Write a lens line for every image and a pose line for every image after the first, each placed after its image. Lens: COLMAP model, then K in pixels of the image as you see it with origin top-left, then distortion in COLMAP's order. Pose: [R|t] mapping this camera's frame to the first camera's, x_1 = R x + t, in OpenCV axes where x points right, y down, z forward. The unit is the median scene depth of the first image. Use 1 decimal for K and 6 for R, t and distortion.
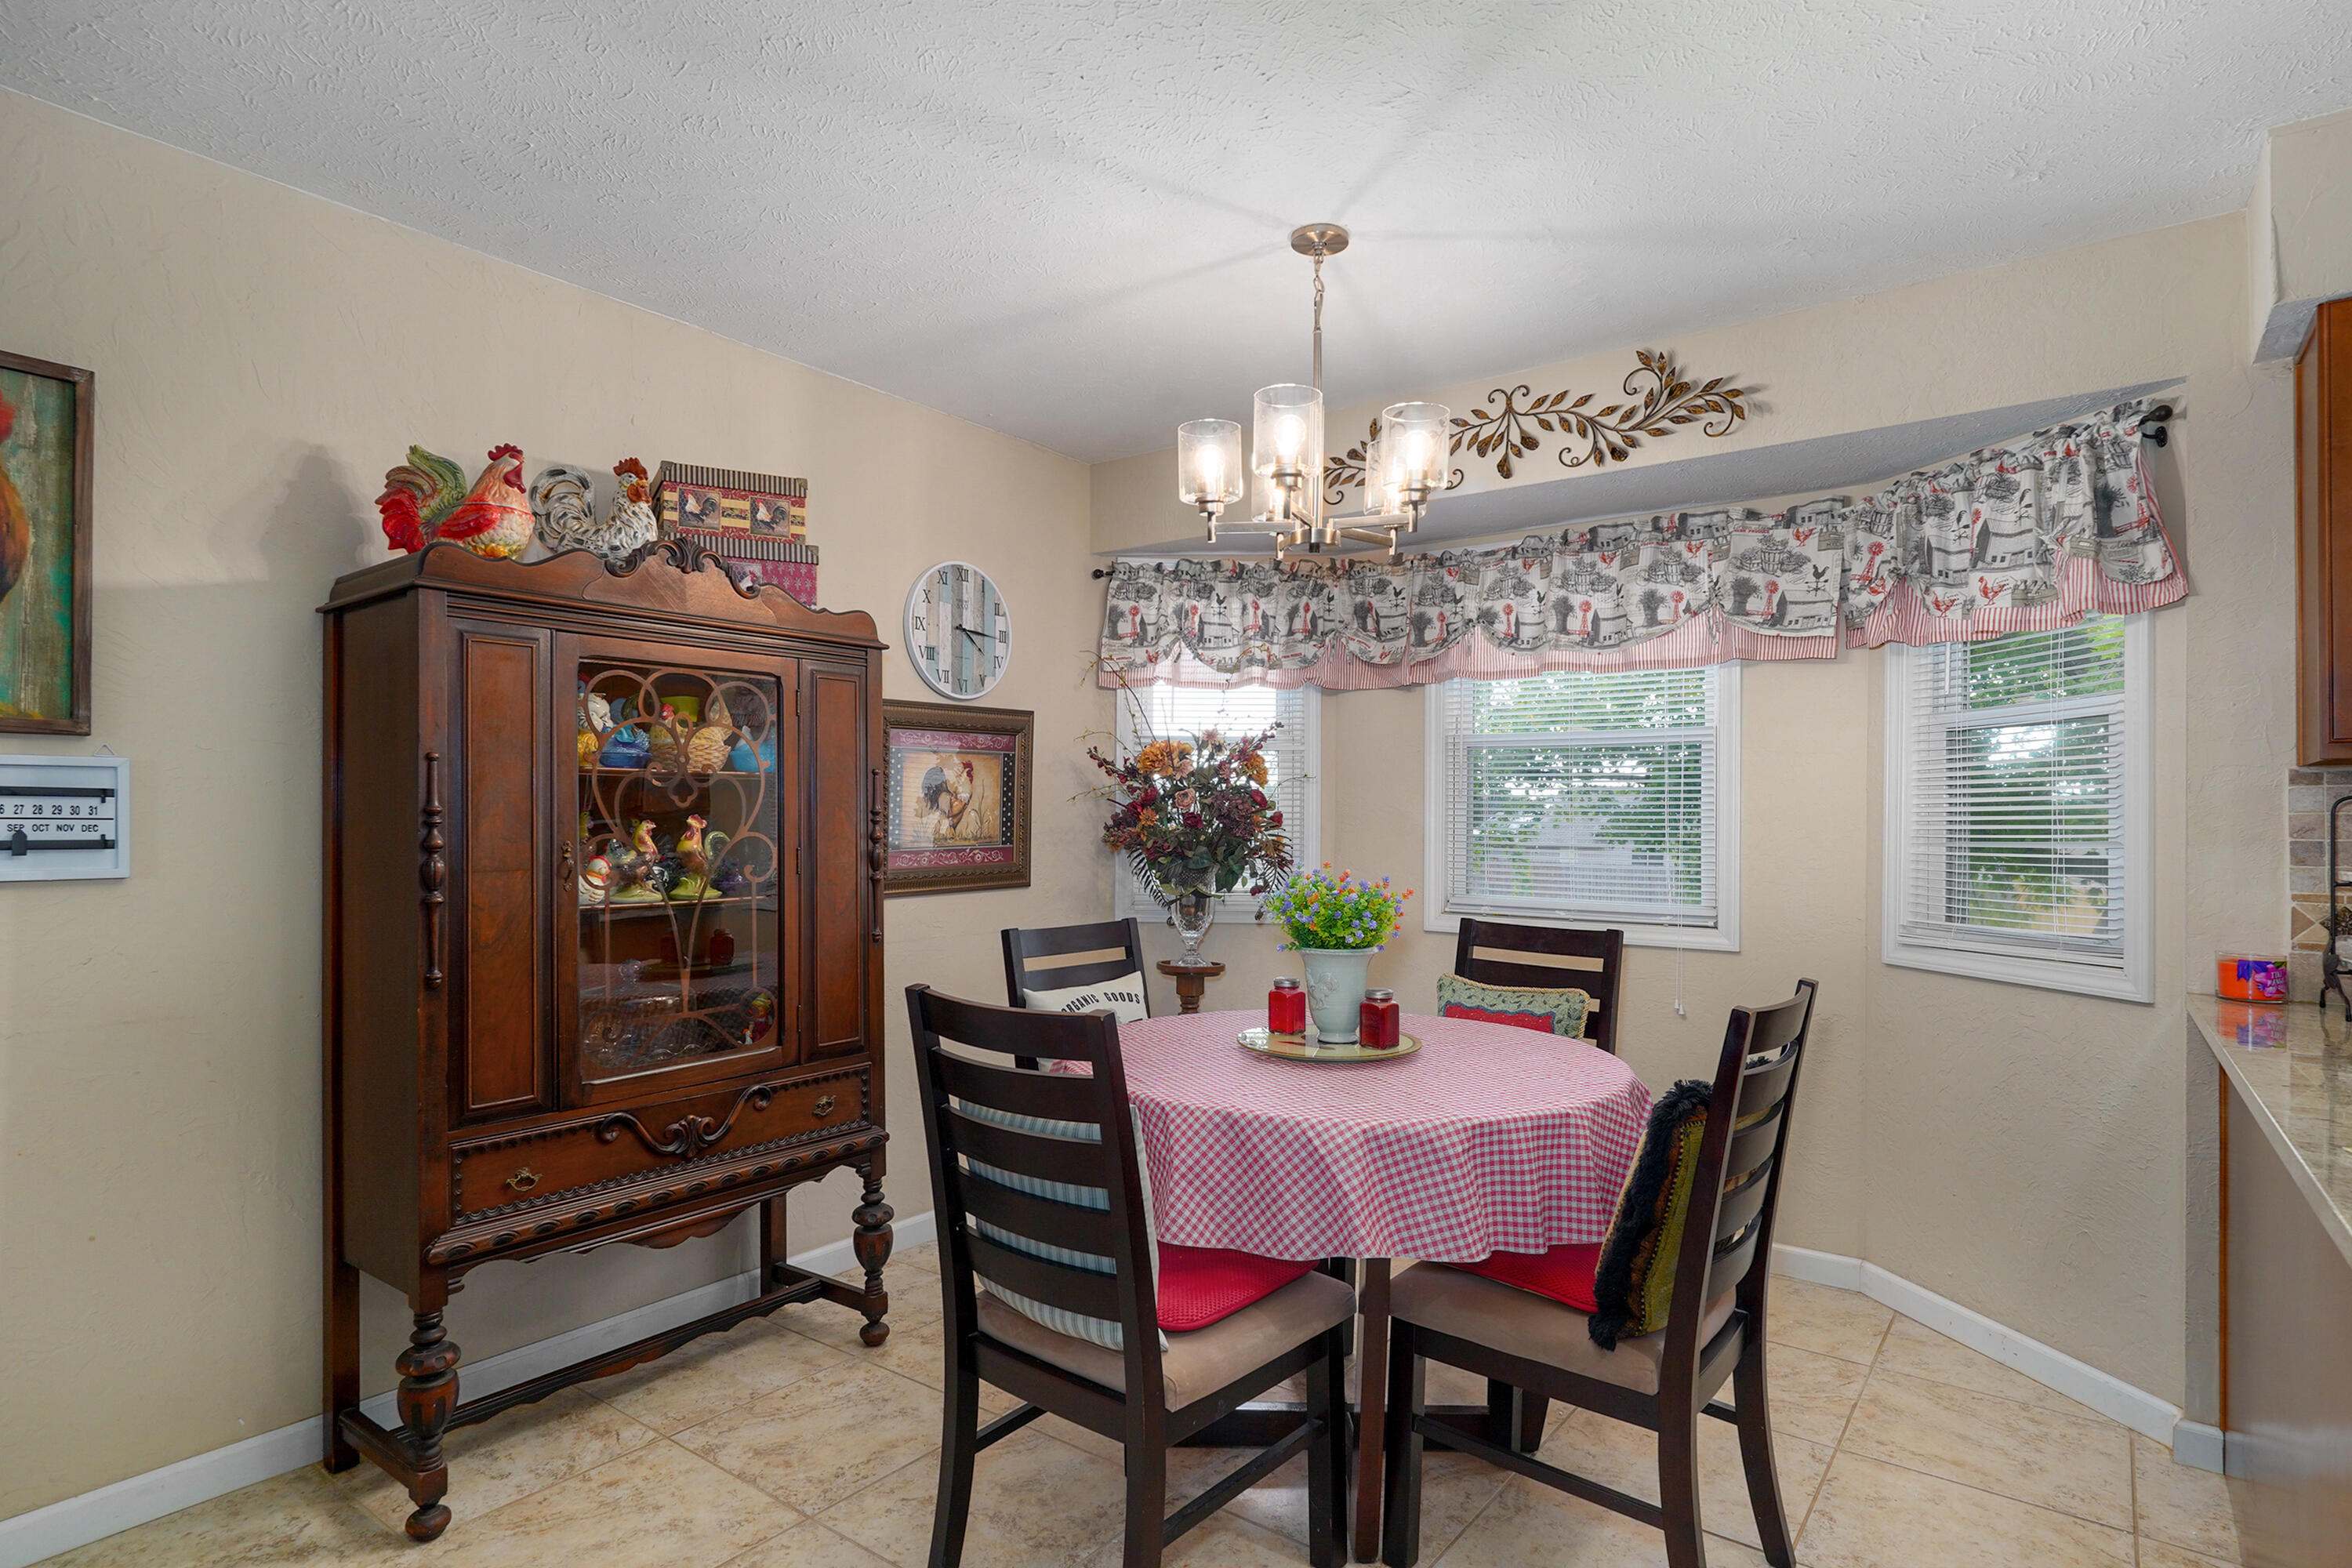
lens RADIAL K [[1255.9, 0, 1280.5], [0, 1255.9, 816.9], [0, 0, 1]] dist [-0.006849, 0.000191]
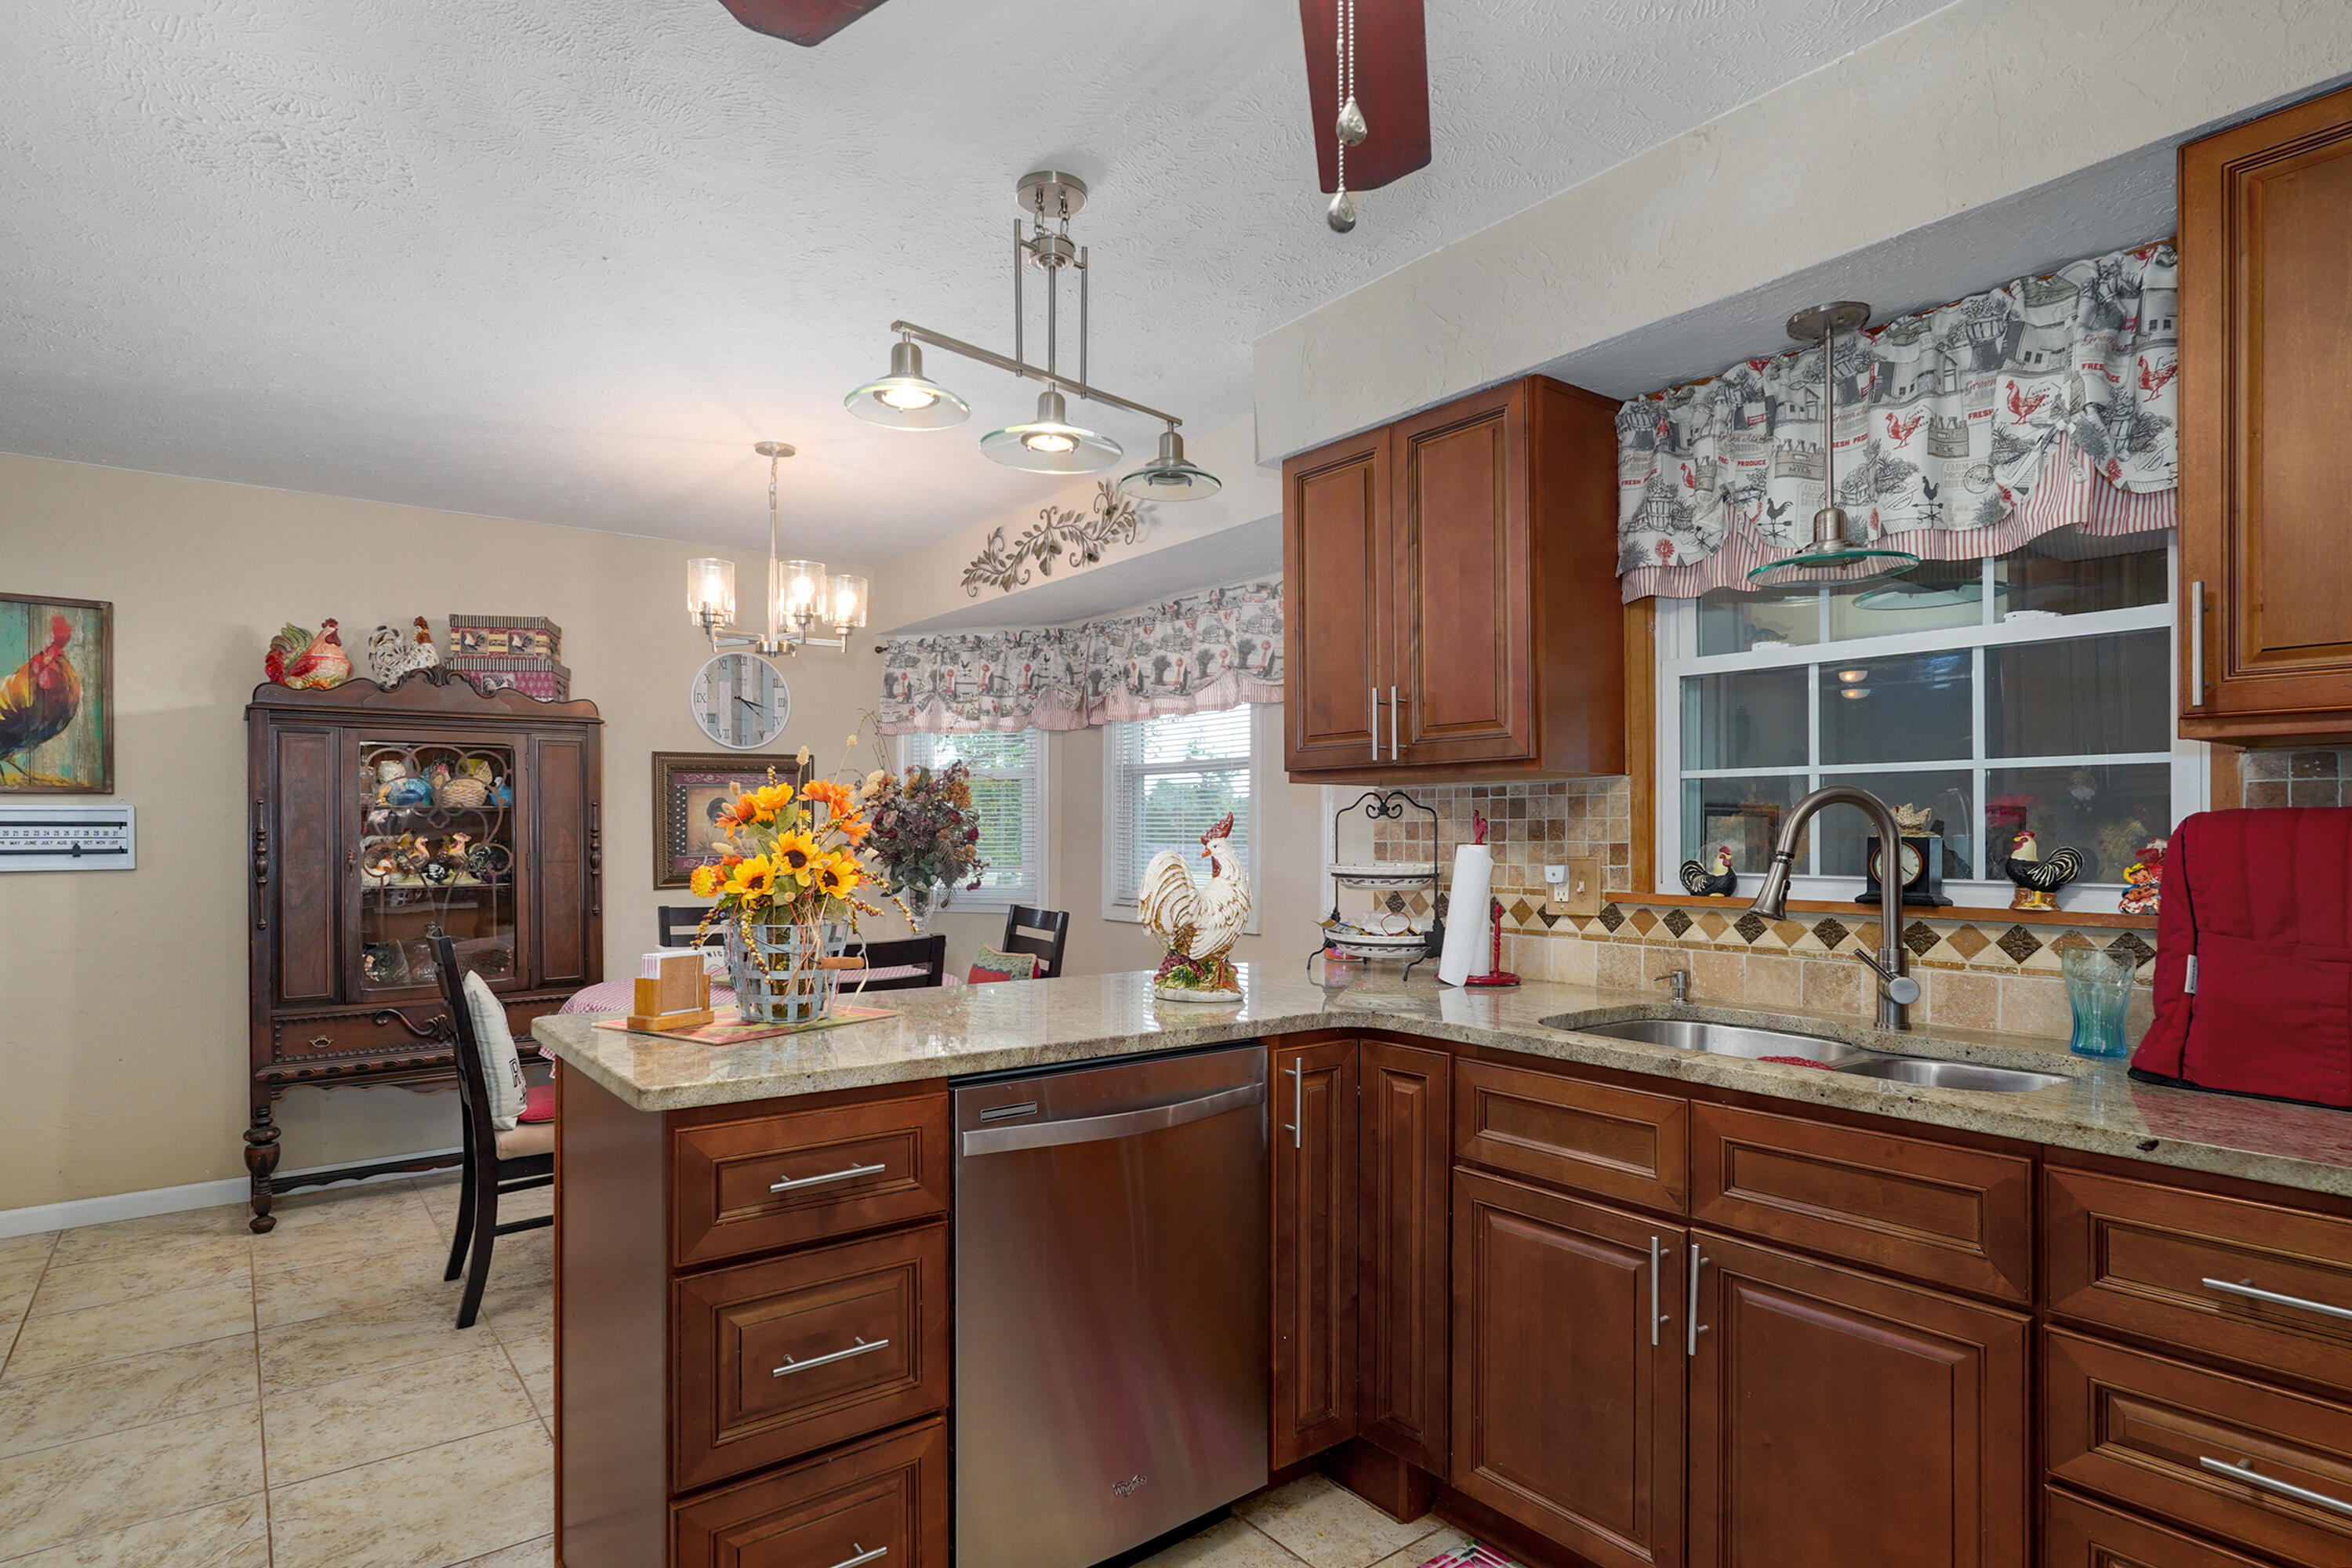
lens RADIAL K [[1234.7, 0, 1239.9], [0, 1234.7, 836.2], [0, 0, 1]] dist [-0.016466, 0.002912]
pose [[0.968846, -0.007906, -0.247537, 0.901212], [0.009109, 0.999952, 0.003713, 0.005968], [0.247495, -0.005852, 0.968871, -0.288655]]
